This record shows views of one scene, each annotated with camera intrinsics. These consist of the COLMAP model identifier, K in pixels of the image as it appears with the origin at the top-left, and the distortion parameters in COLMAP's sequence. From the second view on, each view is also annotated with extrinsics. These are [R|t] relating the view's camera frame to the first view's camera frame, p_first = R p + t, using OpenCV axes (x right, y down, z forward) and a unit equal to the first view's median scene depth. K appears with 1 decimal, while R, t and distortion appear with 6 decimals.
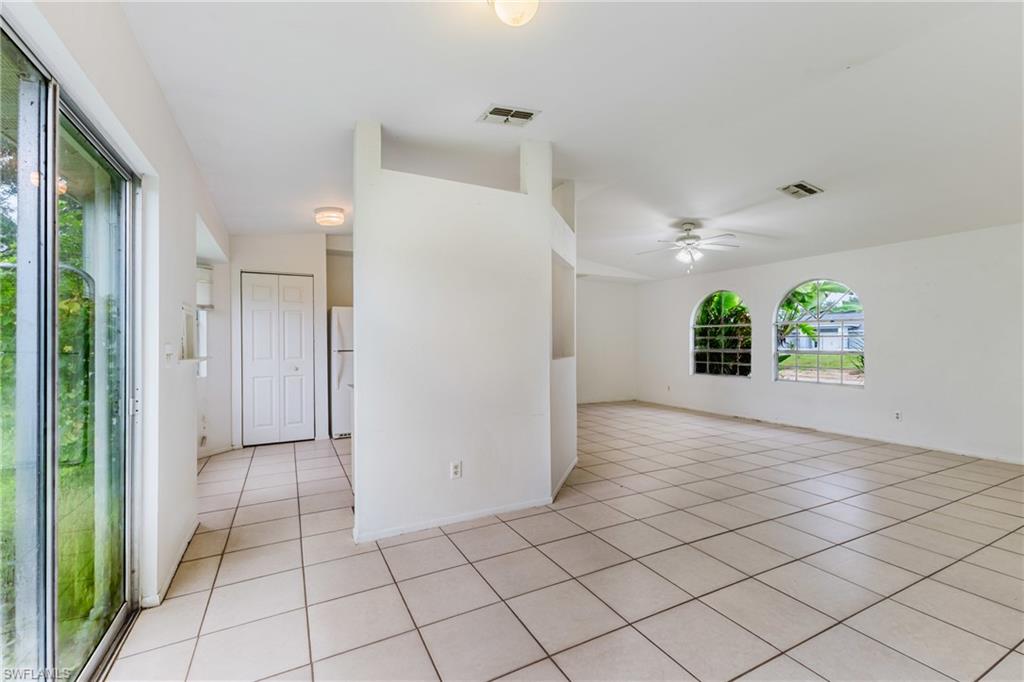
lens RADIAL K [[442.6, 0, 512.7], [0, 442.6, 338.5], [0, 0, 1]] dist [0.019304, 0.000071]
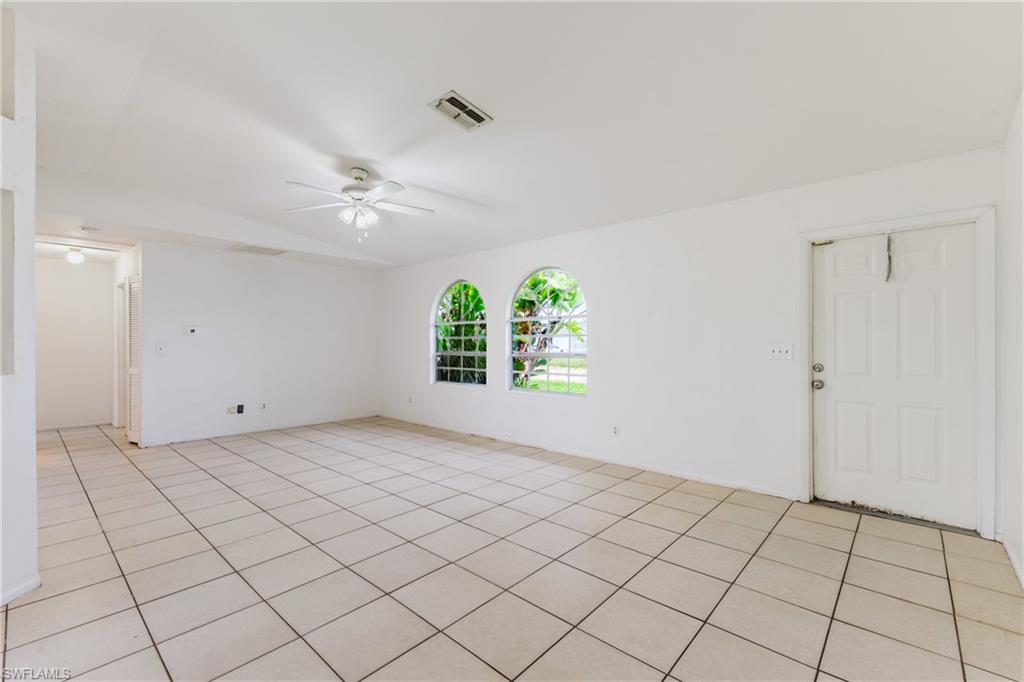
lens RADIAL K [[438.7, 0, 512.0], [0, 438.7, 341.0], [0, 0, 1]] dist [0.009907, -0.000108]
pose [[0.939502, 0.000836, 0.342543, 0.292756], [-0.002010, 0.999993, 0.003073, 0.001082], [-0.342538, -0.003575, 0.939497, 0.218035]]
